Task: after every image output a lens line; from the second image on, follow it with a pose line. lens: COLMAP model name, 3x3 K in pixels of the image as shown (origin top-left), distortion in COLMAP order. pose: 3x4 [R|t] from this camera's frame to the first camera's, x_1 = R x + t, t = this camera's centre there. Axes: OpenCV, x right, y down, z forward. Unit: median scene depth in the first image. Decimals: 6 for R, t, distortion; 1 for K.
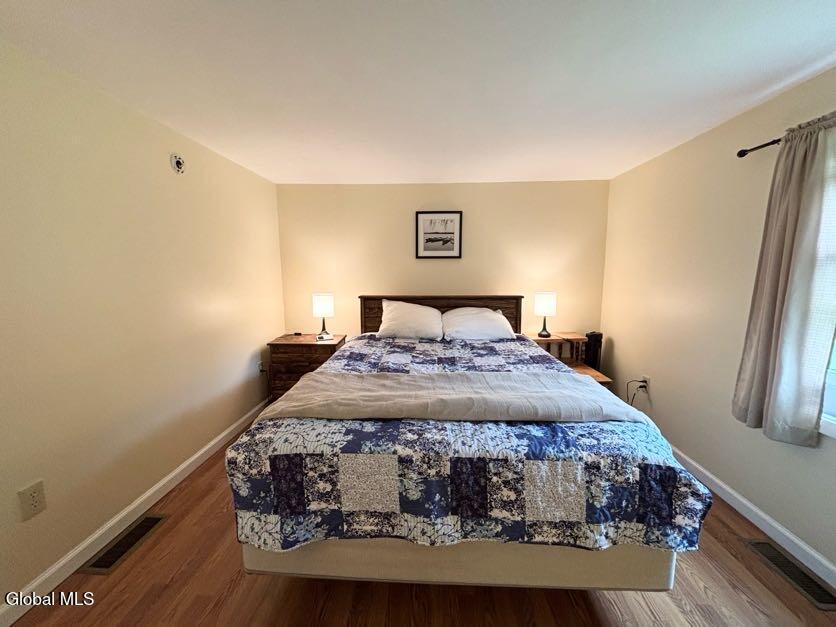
lens RADIAL K [[334.3, 0, 418.0], [0, 334.3, 316.5], [0, 0, 1]] dist [-0.001404, -0.001050]
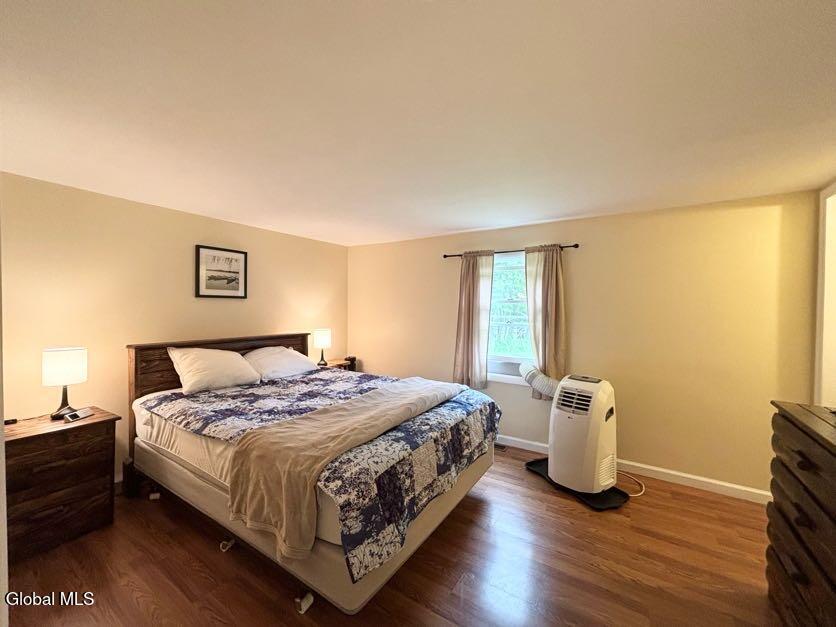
lens RADIAL K [[334.3, 0, 420.7], [0, 334.3, 310.5], [0, 0, 1]] dist [-0.001404, -0.001050]
pose [[0.496425, -0.002754, 0.868075, -0.542666], [0.109192, 0.992250, -0.059296, -0.028998], [-0.861185, 0.124223, 0.492879, 0.090702]]
